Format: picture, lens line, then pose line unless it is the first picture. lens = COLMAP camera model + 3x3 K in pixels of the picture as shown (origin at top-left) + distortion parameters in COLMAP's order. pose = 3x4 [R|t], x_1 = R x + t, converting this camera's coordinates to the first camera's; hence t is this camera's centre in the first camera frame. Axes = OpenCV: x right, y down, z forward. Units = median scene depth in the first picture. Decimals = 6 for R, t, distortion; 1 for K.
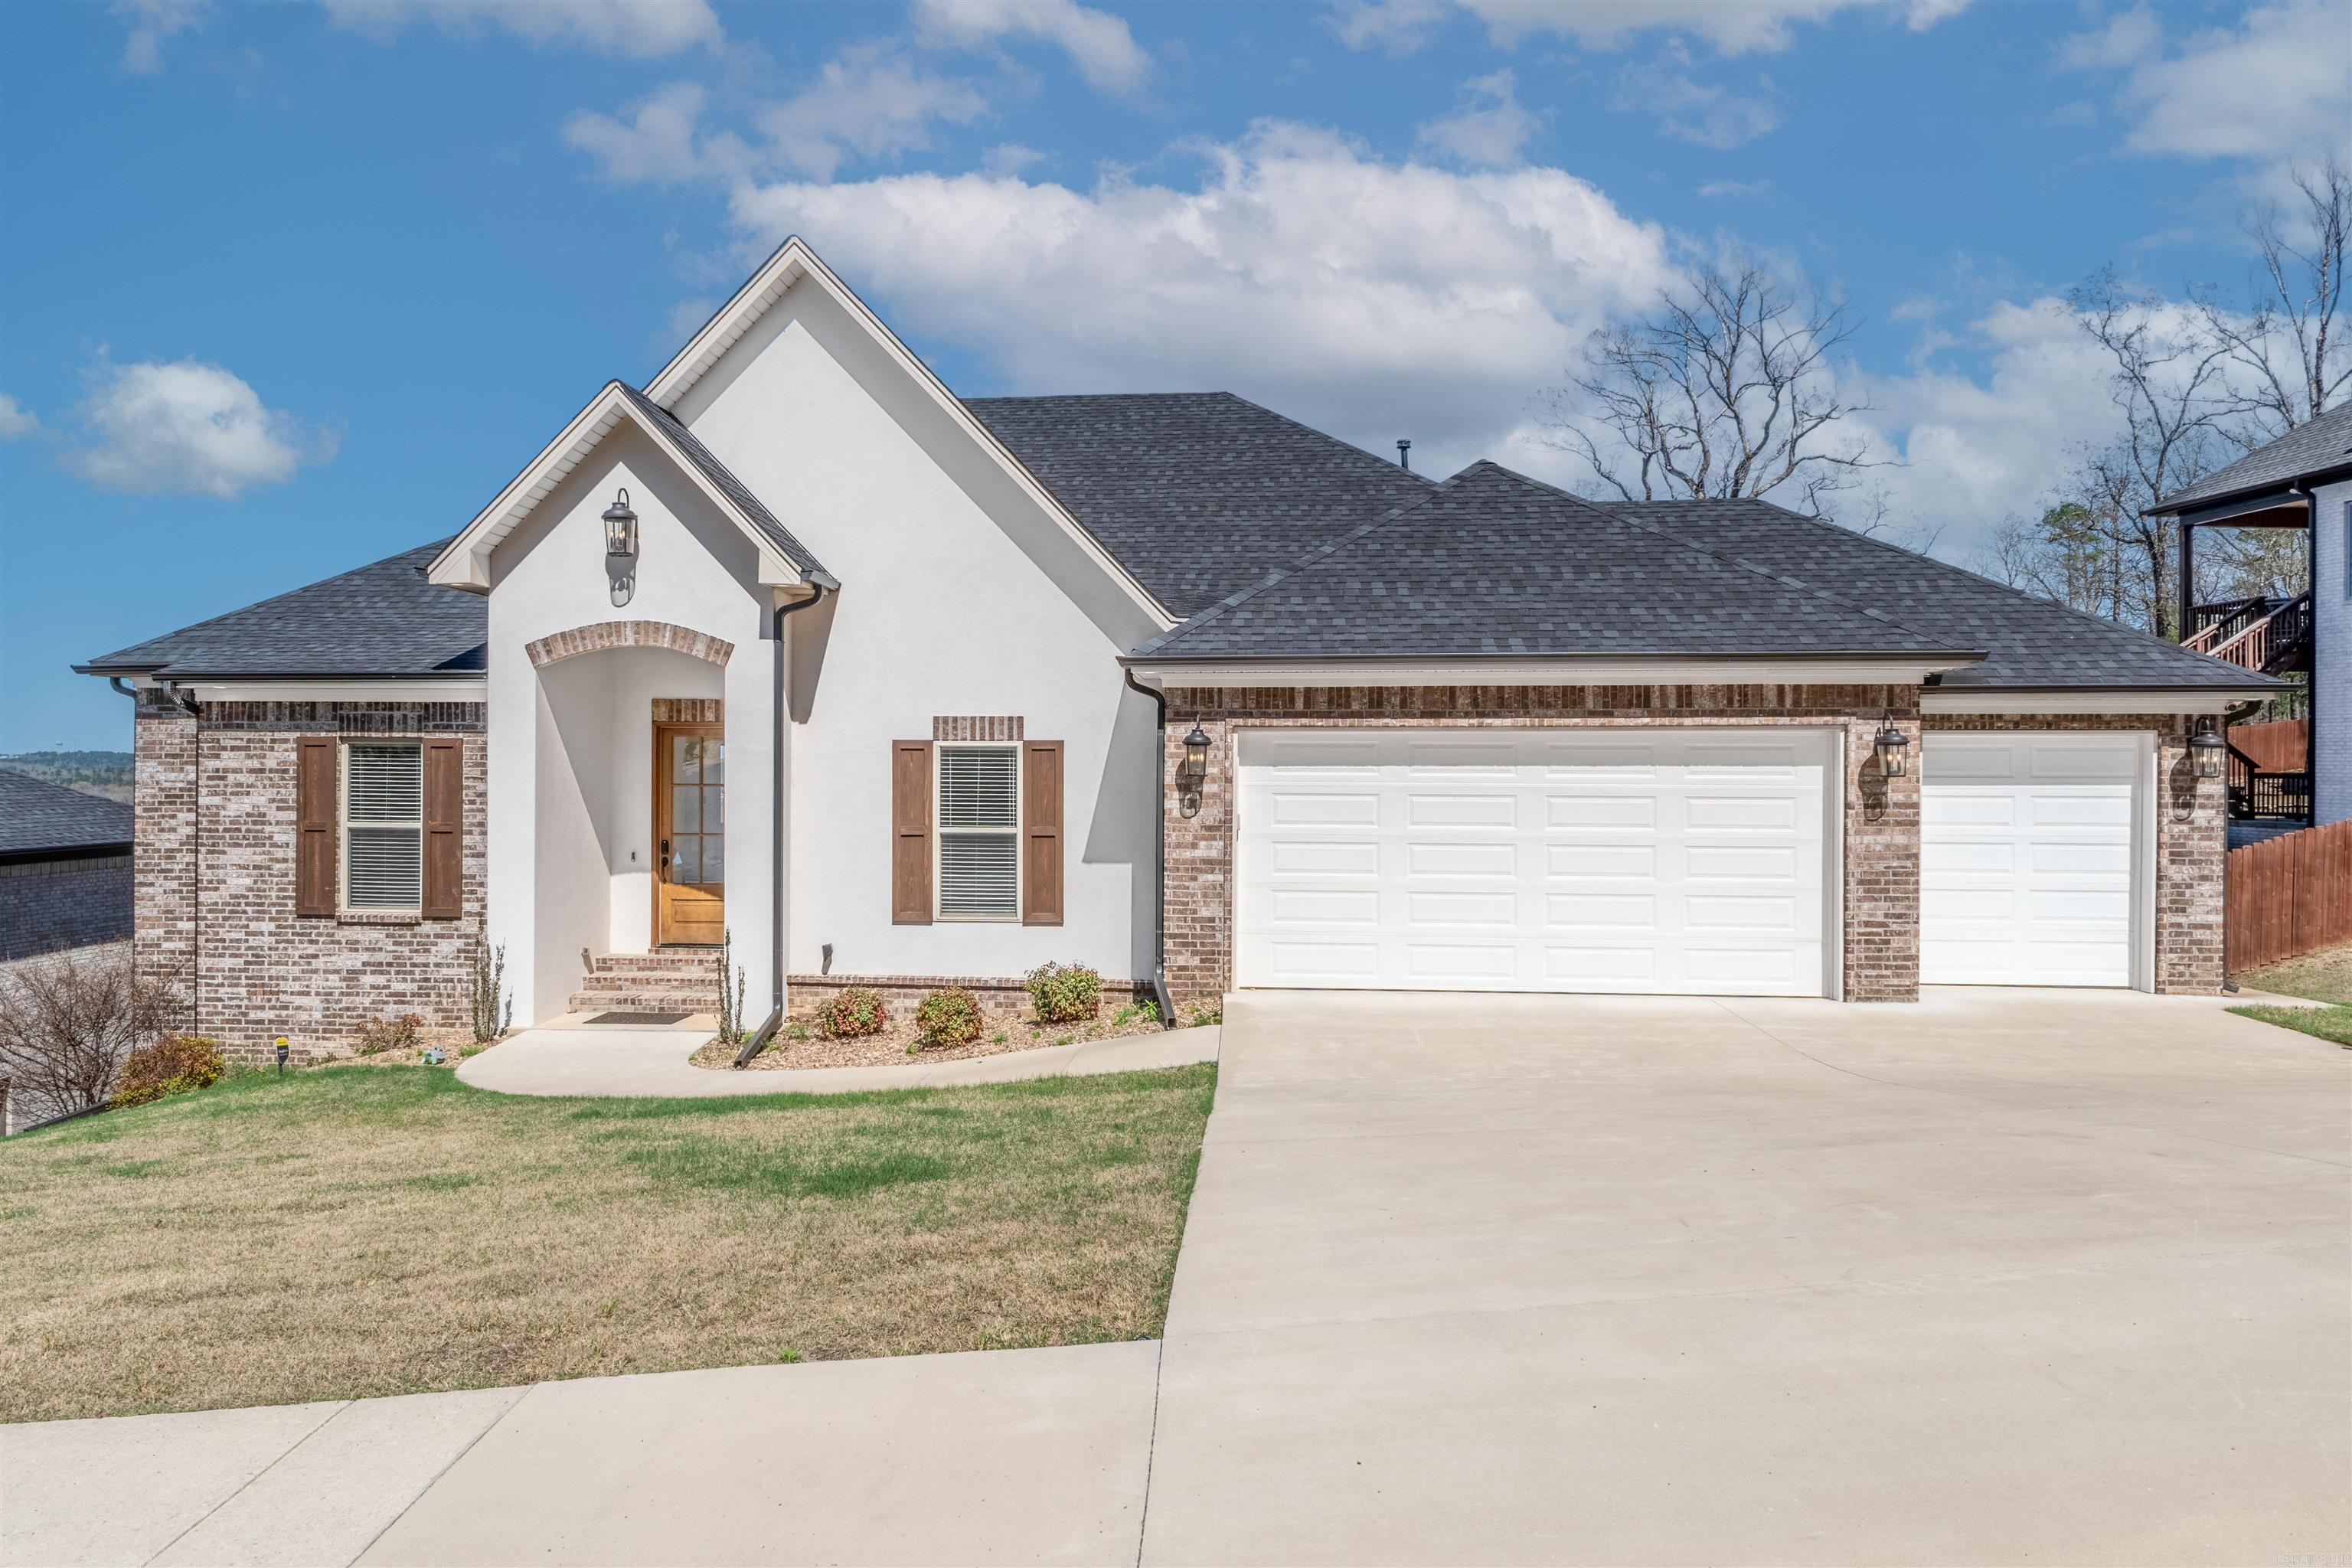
lens RADIAL K [[1536.2, 0, 1175.5], [0, 1536.2, 783.8], [0, 0, 1]] dist [-0.002397, -0.000213]
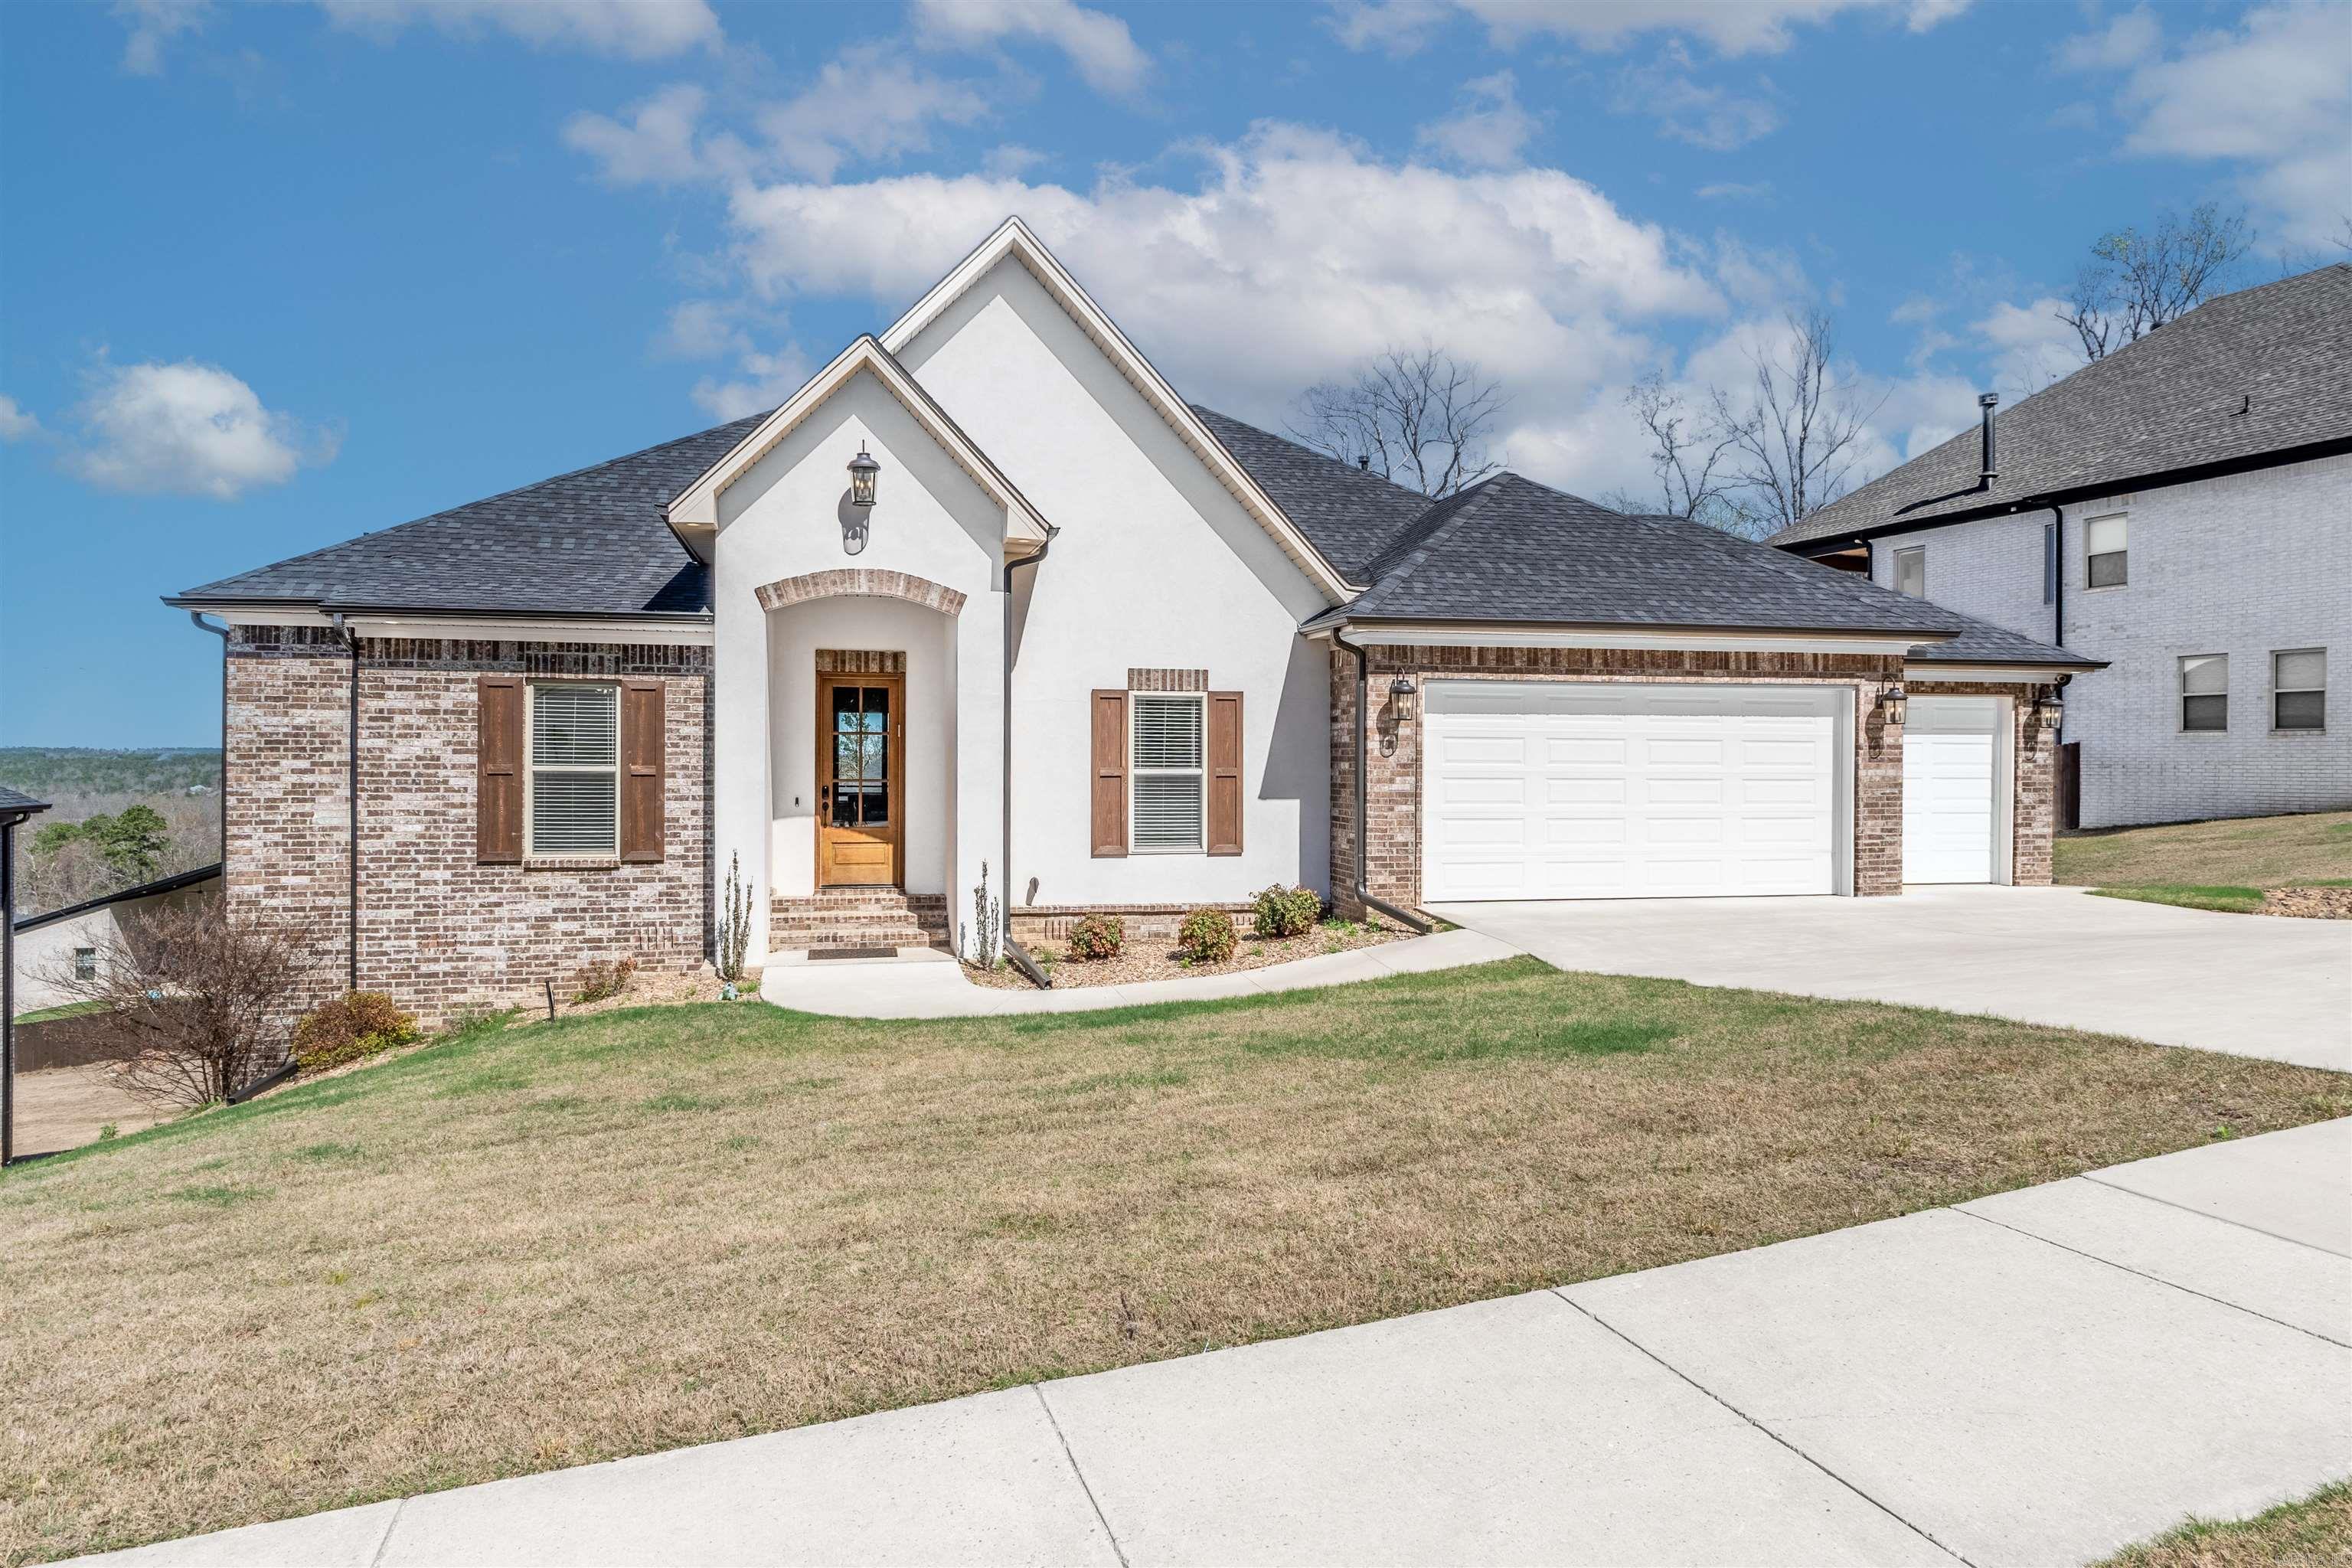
lens RADIAL K [[1318.4, 0, 1175.4], [0, 1318.4, 780.9], [0, 0, 1]] dist [-0.004785, -0.000368]
pose [[0.956433, -0.004385, 0.291919, -0.409112], [0.002643, 0.999976, 0.006360, 0.031583], [-0.291940, -0.005311, 0.956422, 0.086181]]
